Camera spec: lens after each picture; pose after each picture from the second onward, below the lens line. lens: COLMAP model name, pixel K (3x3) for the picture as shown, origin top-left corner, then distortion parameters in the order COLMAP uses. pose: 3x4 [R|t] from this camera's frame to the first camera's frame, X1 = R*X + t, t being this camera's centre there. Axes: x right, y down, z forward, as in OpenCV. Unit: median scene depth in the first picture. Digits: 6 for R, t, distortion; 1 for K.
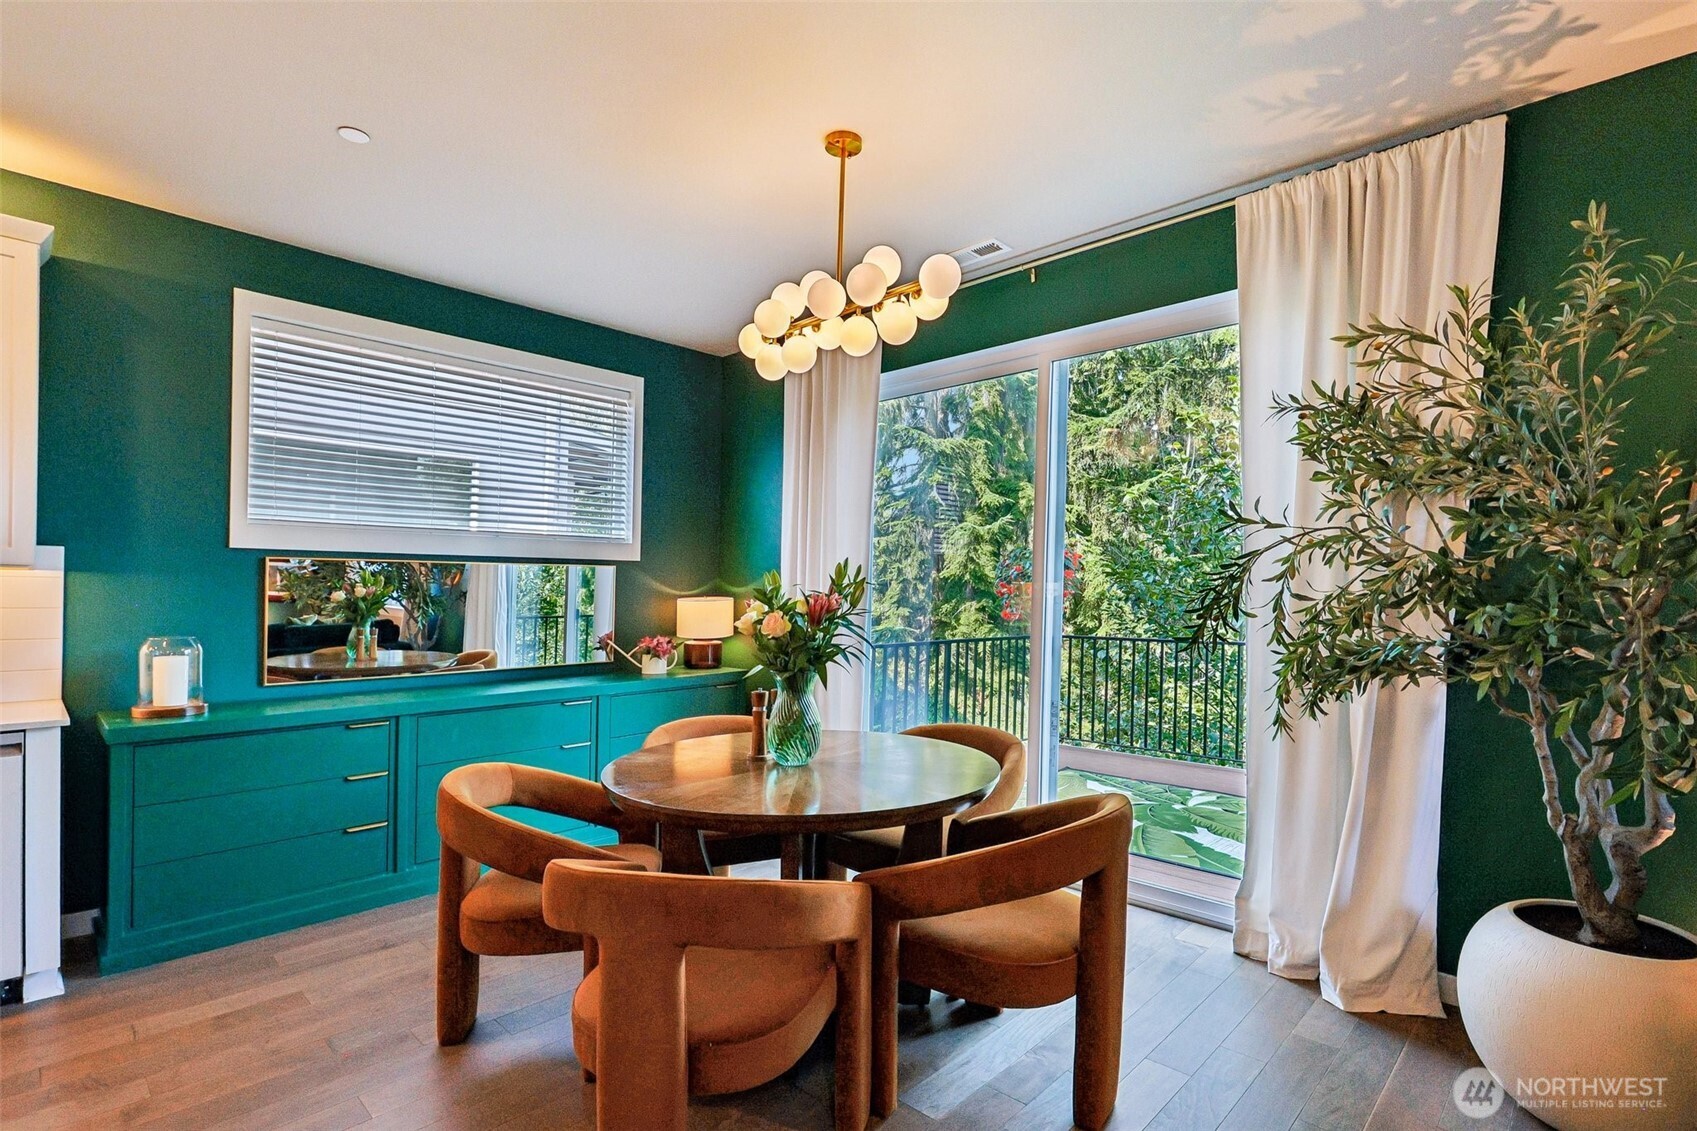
lens RADIAL K [[777.1, 0, 868.3], [0, 777.1, 602.8], [0, 0, 1]] dist [0.004435, 0.000457]
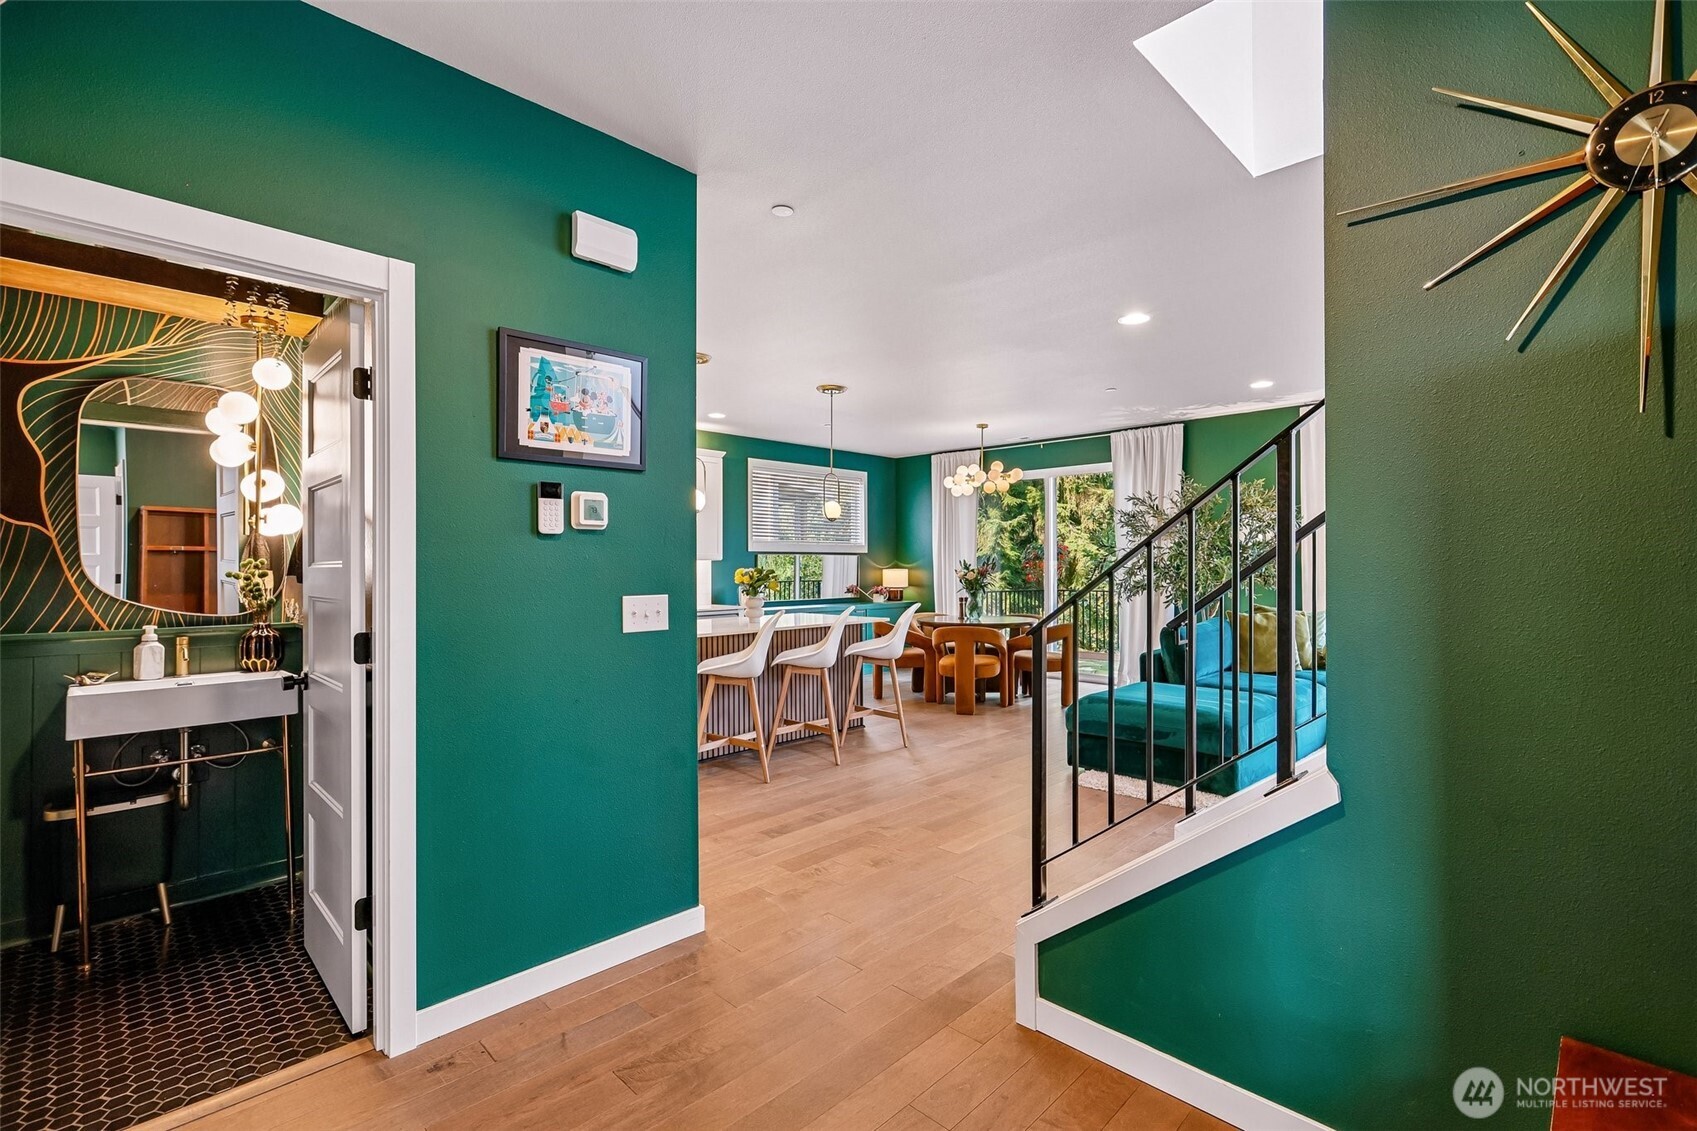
lens RADIAL K [[768.4, 0, 852.6], [0, 768.4, 571.0], [0, 0, 1]] dist [0.003927, 0.001280]
pose [[0.999632, -0.006325, -0.026365, -0.276446], [0.006087, 0.999940, -0.009086, 0.018273], [0.026421, 0.008923, 0.999611, -1.235168]]
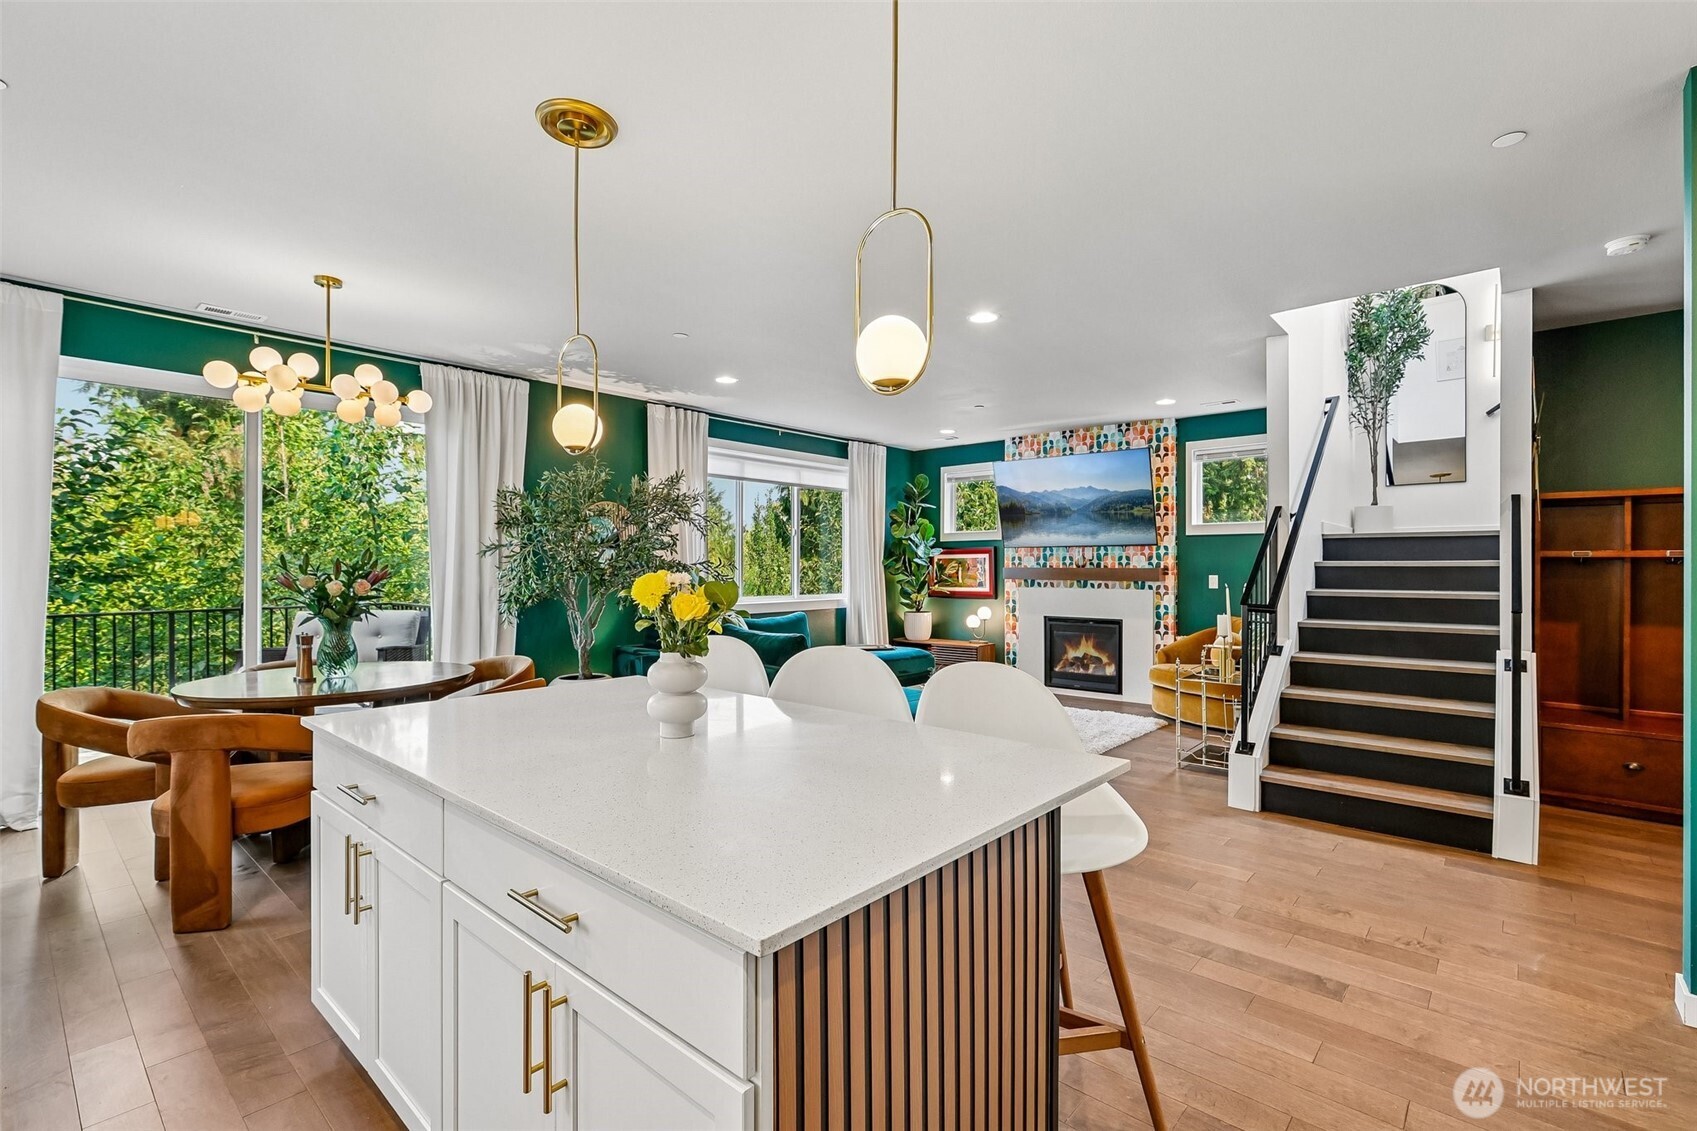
lens RADIAL K [[768.4, 0, 857.7], [0, 768.4, 567.2], [0, 0, 1]] dist [0.003927, 0.001280]
pose [[-0.048312, -0.006721, 0.998810, -0.943758], [0.013908, 0.999876, 0.007401, -0.006867], [-0.998735, 0.014249, -0.048212, 0.023026]]
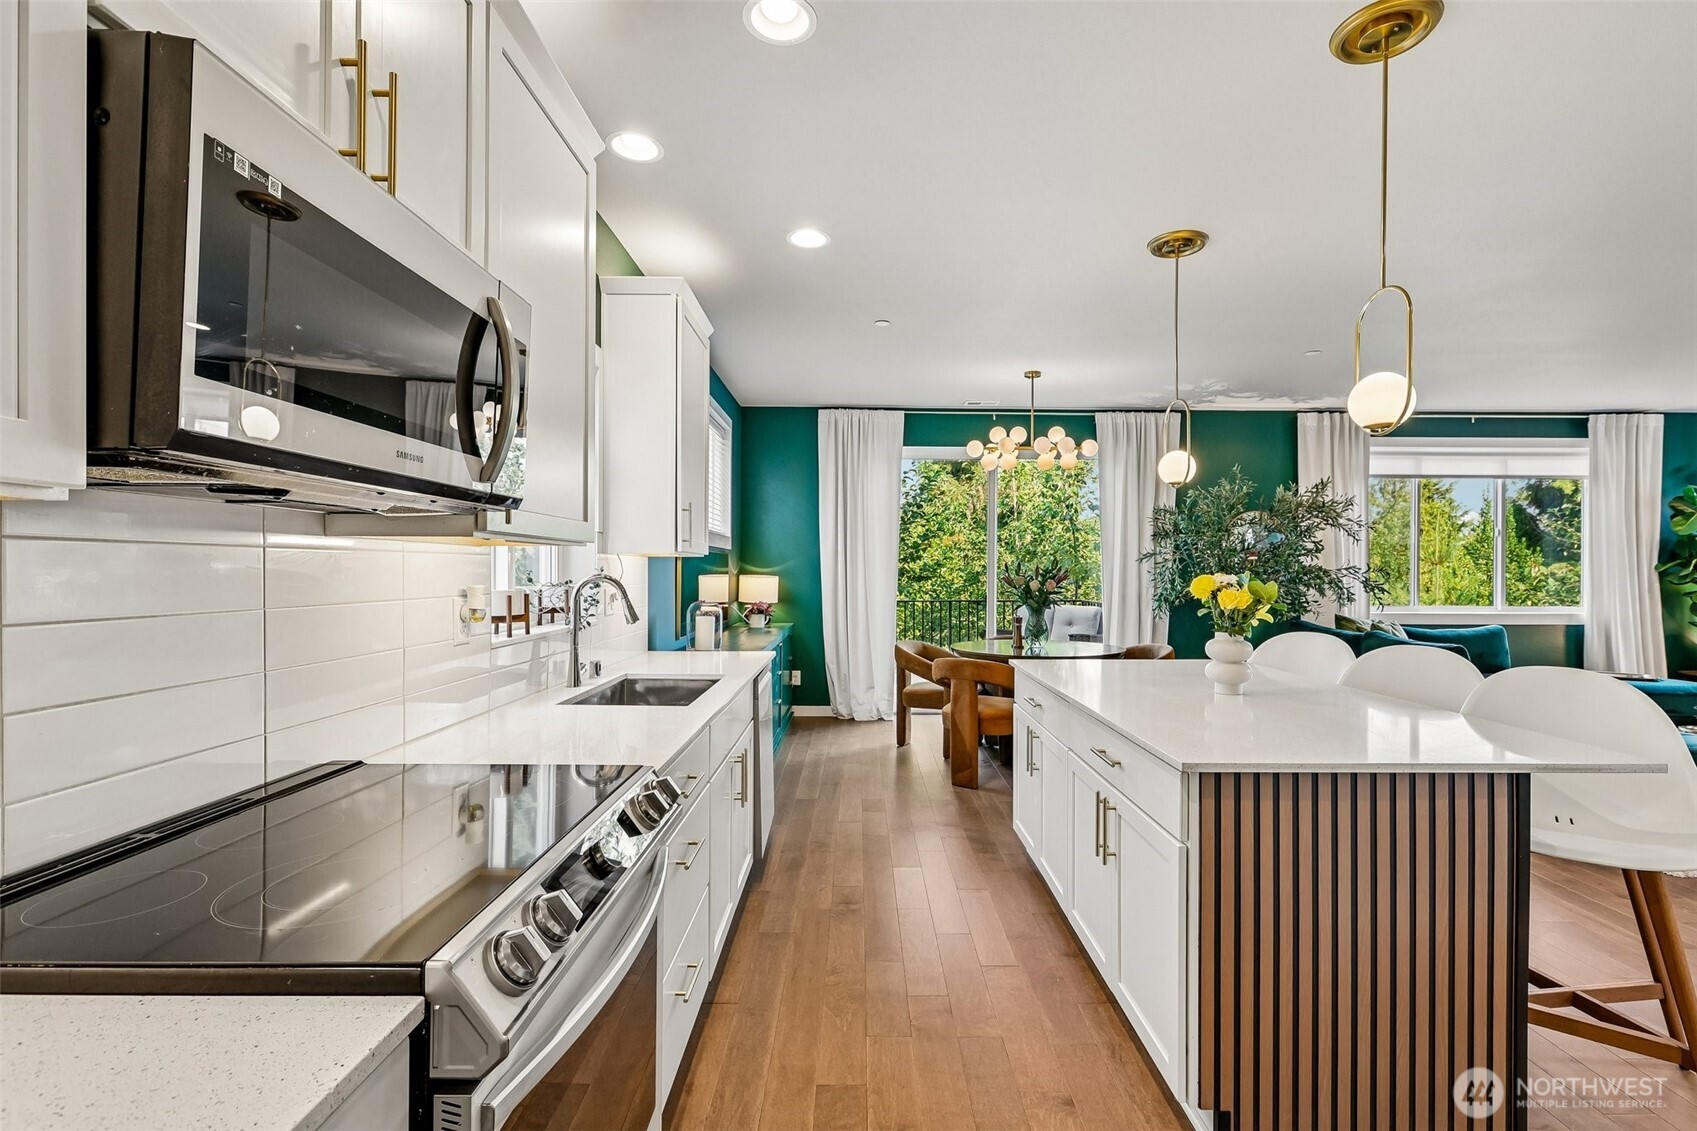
lens RADIAL K [[768.4, 0, 861.5], [0, 768.4, 571.5], [0, 0, 1]] dist [0.003927, 0.001280]
pose [[0.712412, -0.003572, 0.701753, -1.134687], [0.010601, 0.999928, -0.005673, -0.004129], [-0.701682, 0.011480, 0.712398, -0.128184]]
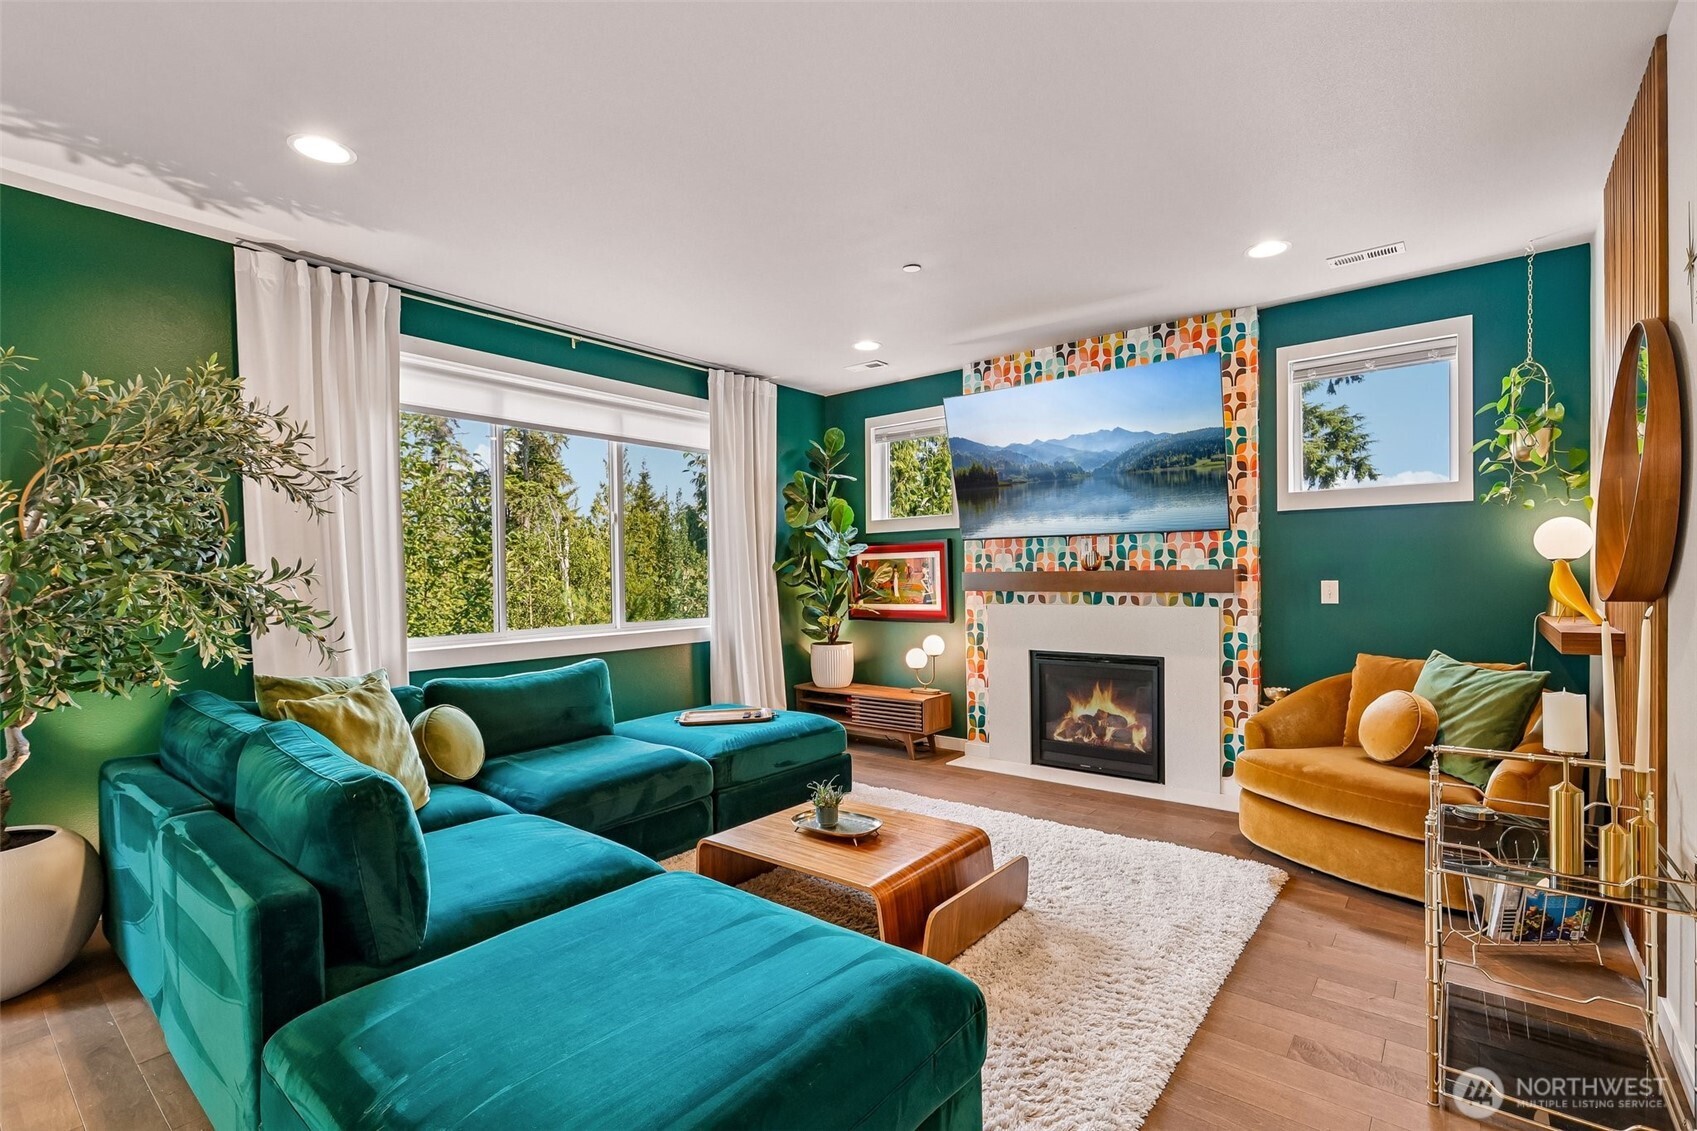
lens RADIAL K [[768.4, 0, 848.2], [0, 768.4, 582.3], [0, 0, 1]] dist [0.003927, 0.001280]
pose [[-0.085170, -0.017416, 0.996214, -0.208646], [0.028862, 0.999385, 0.019939, -0.000058], [-0.995948, 0.030451, -0.084615, -0.156538]]
